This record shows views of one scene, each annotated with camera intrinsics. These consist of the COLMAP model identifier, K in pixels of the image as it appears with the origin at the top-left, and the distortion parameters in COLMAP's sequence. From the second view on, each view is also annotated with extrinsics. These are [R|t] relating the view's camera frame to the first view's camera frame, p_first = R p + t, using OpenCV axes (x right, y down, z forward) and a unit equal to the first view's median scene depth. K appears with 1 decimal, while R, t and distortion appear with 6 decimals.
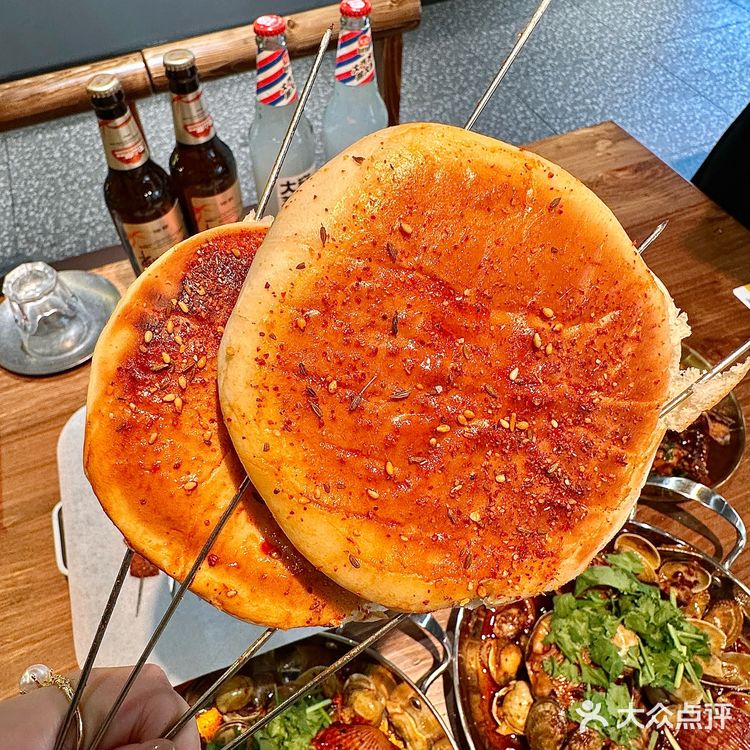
lens RADIAL K [[626.8, 0, 311.0], [0, 626.8, 346.1], [0, 0, 1]] dist [-0.009342, 0.010296]
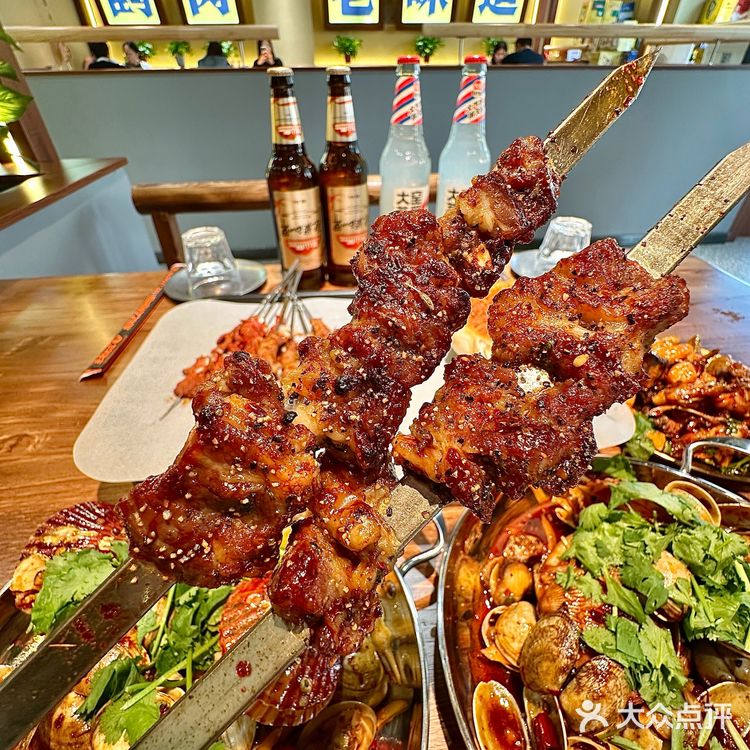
lens RADIAL K [[412.6, 0, 375.0], [0, 412.6, 375.0], [0, 0, 1]] dist [-0.003356, 0.000996]
pose [[0.963061, 0.192349, -0.188456, 0.189093], [-0.235677, 0.940617, -0.244328, 0.426274], [0.130269, 0.279717, 0.951204, 0.381227]]
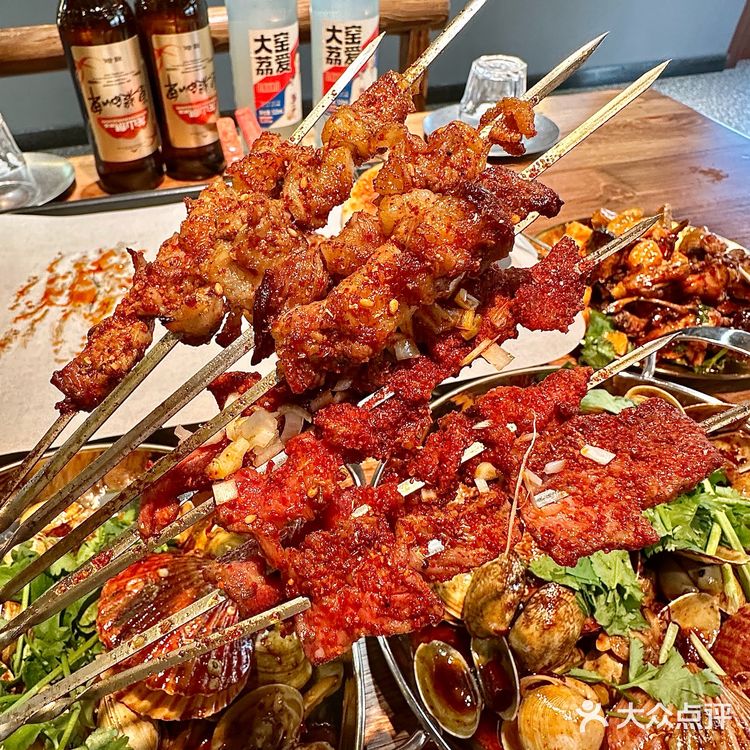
lens RADIAL K [[626.8, 0, 311.0], [0, 626.8, 346.1], [0, 0, 1]] dist [-0.009342, 0.010296]
pose [[0.992005, 0.094185, -0.084000, 0.202963], [-0.109550, 0.973106, -0.202640, 0.468532], [0.062655, 0.210222, 0.975644, 0.291840]]
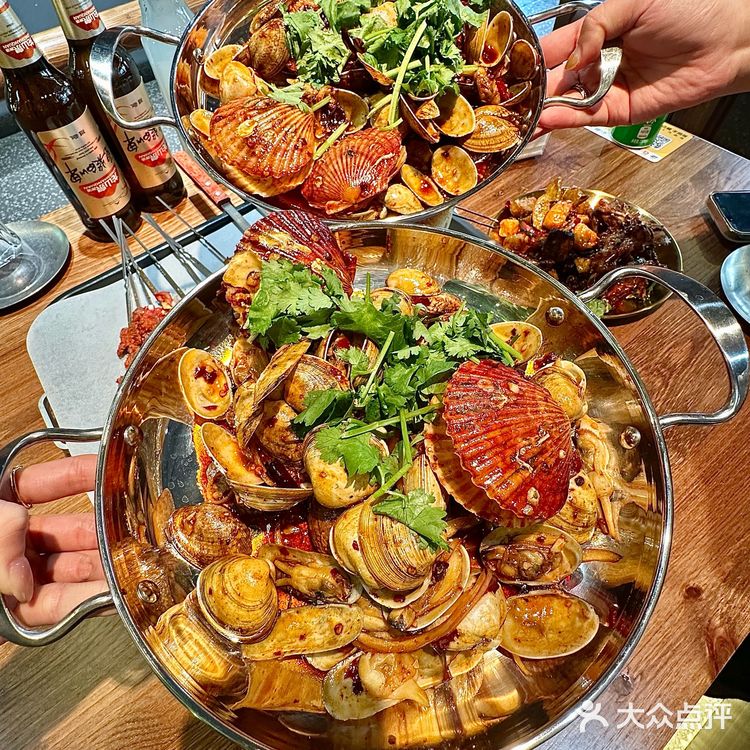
lens RADIAL K [[492.8, 0, 359.7], [0, 492.8, 367.8], [0, 0, 1]] dist [0.022282, 0.001318]
pose [[0.771050, 0.571640, -0.280553, 0.051168], [-0.526278, 0.820107, 0.224626, 0.525336], [0.358488, -0.025549, 0.933185, 0.411569]]
